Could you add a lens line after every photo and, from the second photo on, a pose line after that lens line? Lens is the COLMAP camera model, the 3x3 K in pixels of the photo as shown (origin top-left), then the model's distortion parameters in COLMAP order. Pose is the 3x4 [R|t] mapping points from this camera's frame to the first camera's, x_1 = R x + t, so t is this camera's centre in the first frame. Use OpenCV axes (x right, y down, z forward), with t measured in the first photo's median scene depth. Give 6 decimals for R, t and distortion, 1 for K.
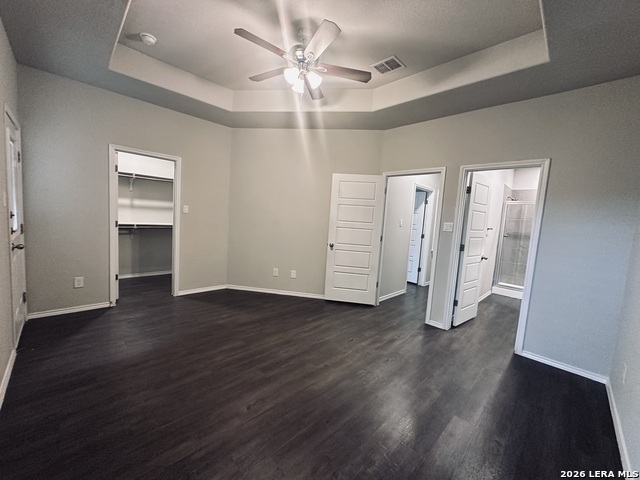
lens RADIAL K [[256.0, 0, 321.1], [0, 256.0, 241.0], [0, 0, 1]] dist [-0.001557, -0.000089]
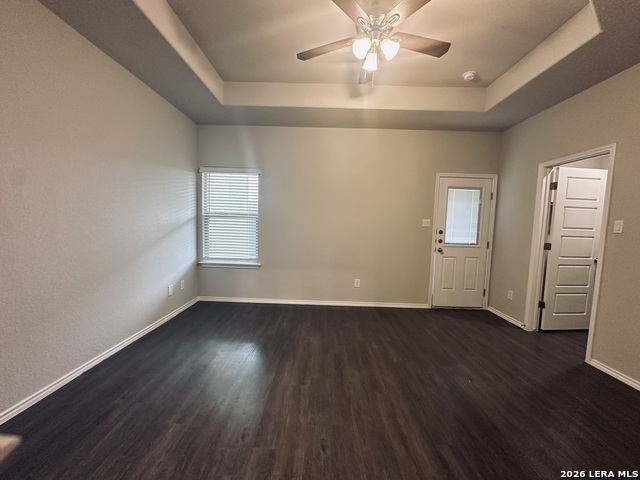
lens RADIAL K [[256.0, 0, 321.1], [0, 256.0, 241.0], [0, 0, 1]] dist [-0.001557, -0.000089]
pose [[-0.713405, -0.033229, -0.699964, 0.547672], [-0.138248, 0.985917, 0.094099, -0.079984], [0.686980, 0.163899, -0.707952, 1.419981]]
